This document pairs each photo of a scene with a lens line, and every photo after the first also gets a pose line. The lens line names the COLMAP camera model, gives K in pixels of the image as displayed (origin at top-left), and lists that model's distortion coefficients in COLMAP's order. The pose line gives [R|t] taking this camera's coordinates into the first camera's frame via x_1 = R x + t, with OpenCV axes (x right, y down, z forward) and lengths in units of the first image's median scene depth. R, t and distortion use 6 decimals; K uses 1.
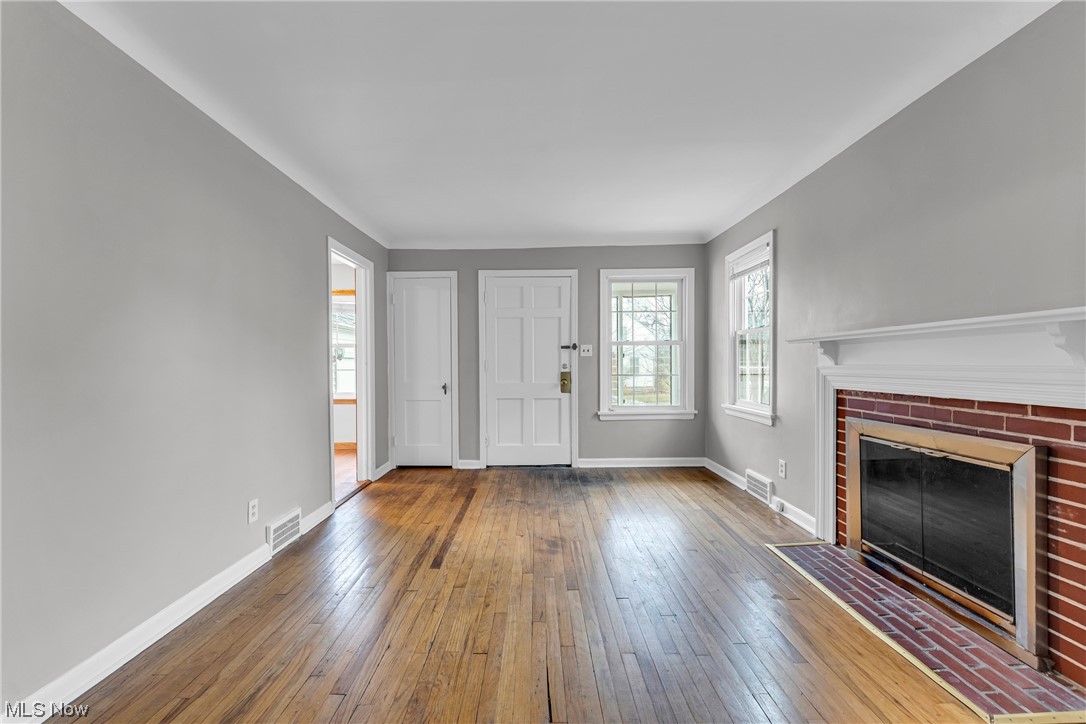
lens RADIAL K [[436.6, 0, 540.1], [0, 436.6, 366.2], [0, 0, 1]] dist [0.001018, -0.000655]
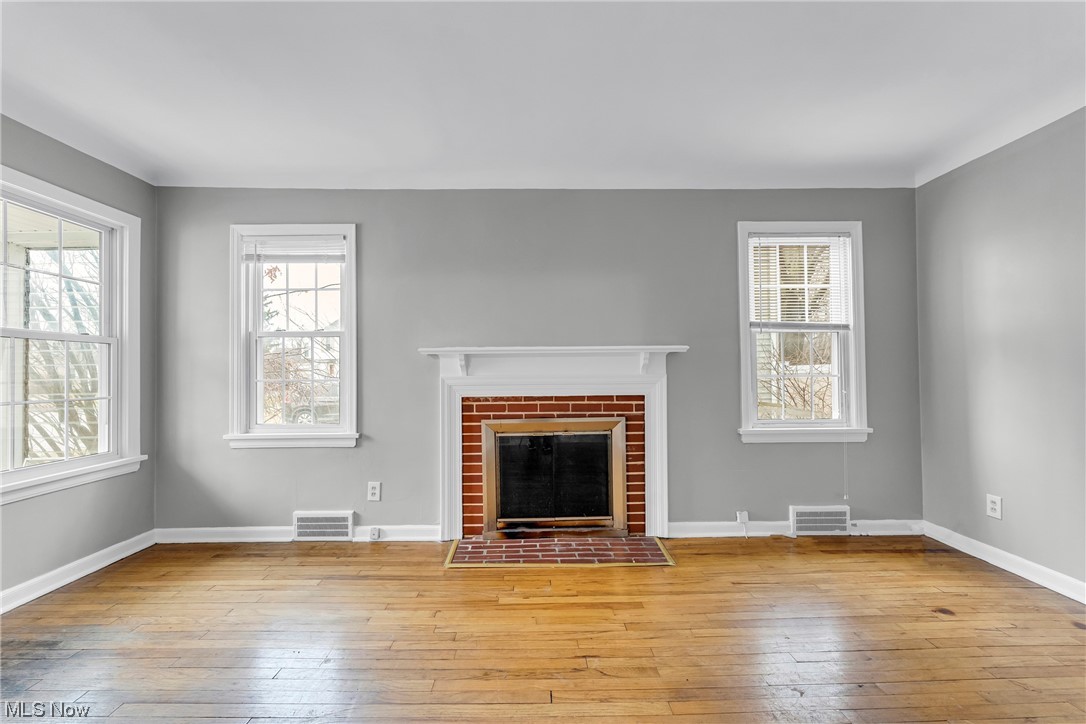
lens RADIAL K [[436.6, 0, 541.0], [0, 436.6, 365.6], [0, 0, 1]] dist [0.001018, -0.000655]
pose [[-0.001467, 0.017835, 0.999840, -0.497087], [0.014123, 0.999742, -0.017812, -0.006625], [-0.999899, 0.014094, -0.001718, 0.908025]]
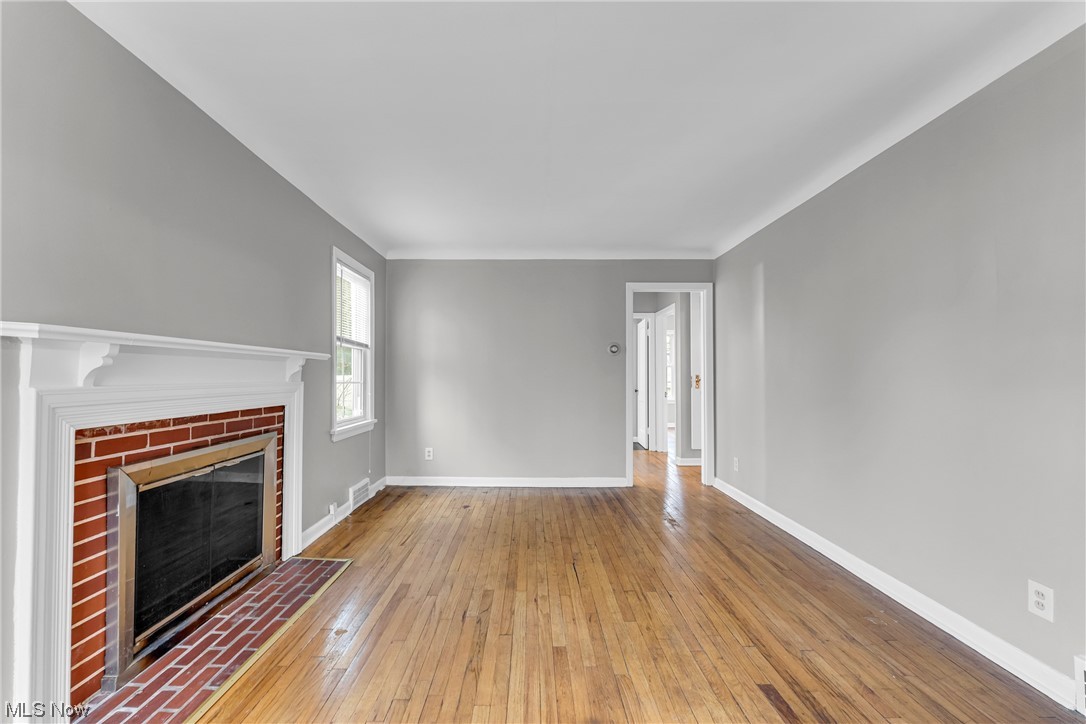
lens RADIAL K [[436.6, 0, 524.5], [0, 436.6, 365.5], [0, 0, 1]] dist [0.001018, -0.000655]
pose [[-0.999680, 0.006088, 0.024557, 0.111284], [0.005607, 0.999792, -0.019587, -0.017210], [-0.024672, -0.019443, -0.999507, 1.741668]]
